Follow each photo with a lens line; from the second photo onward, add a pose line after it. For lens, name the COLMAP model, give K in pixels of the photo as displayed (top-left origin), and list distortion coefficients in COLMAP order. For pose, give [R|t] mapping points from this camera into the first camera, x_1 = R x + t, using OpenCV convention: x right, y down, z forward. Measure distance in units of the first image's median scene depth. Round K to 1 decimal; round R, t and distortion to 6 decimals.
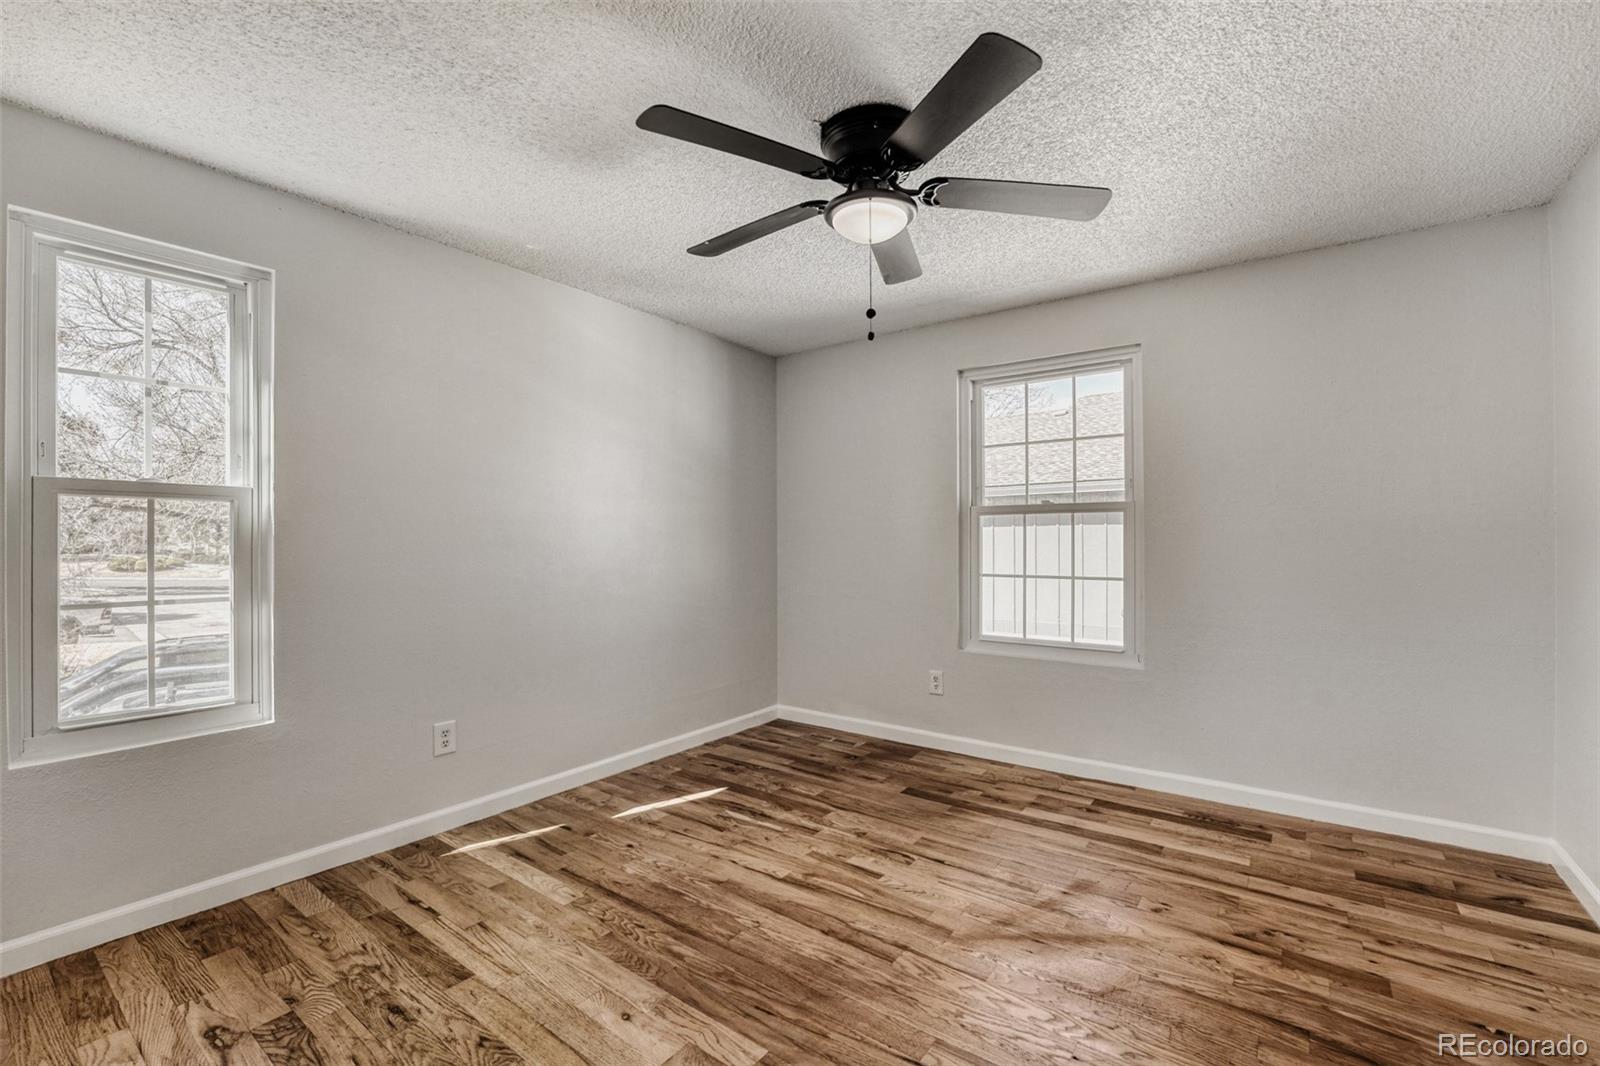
lens RADIAL K [[675.2, 0, 816.0], [0, 675.2, 537.6], [0, 0, 1]] dist [-0.024486, 0.000762]
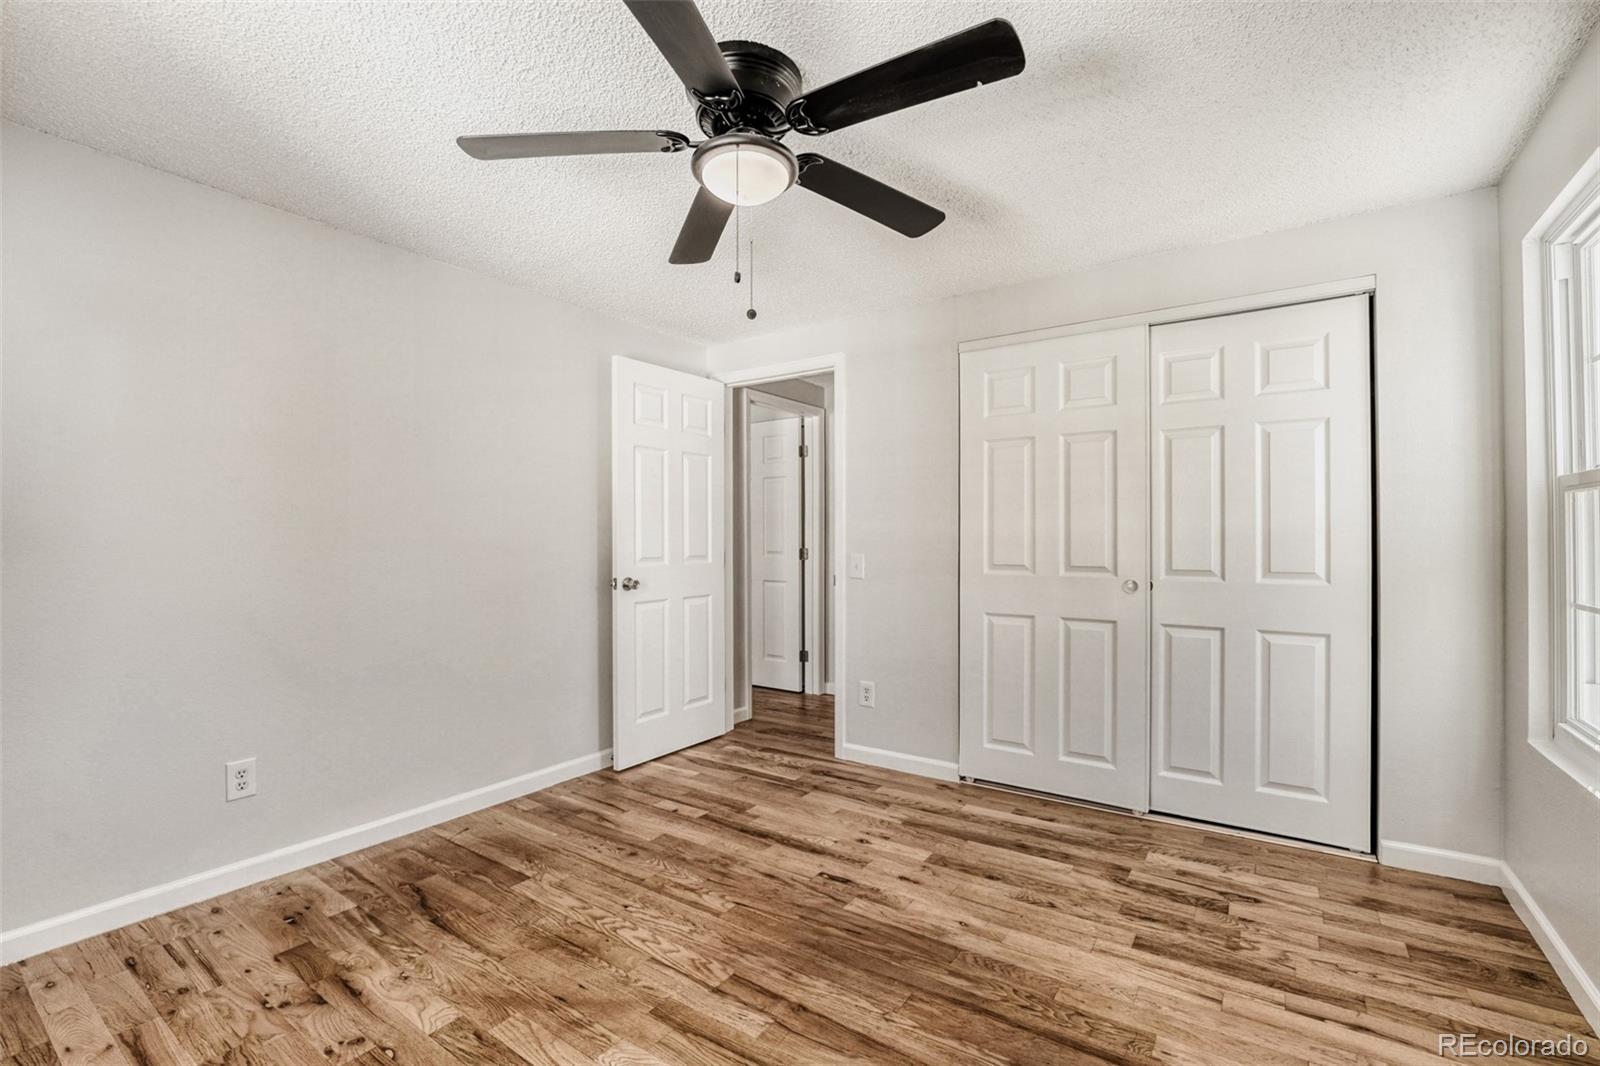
lens RADIAL K [[665.8, 0, 800.0], [0, 665.8, 533.0], [0, 0, 1]] dist [-0.014613, -0.000324]
pose [[-0.999872, 0.006746, -0.014510, 0.027045], [0.006882, 0.999933, -0.009286, 0.000527], [0.014446, -0.009384, -0.999852, 1.999583]]
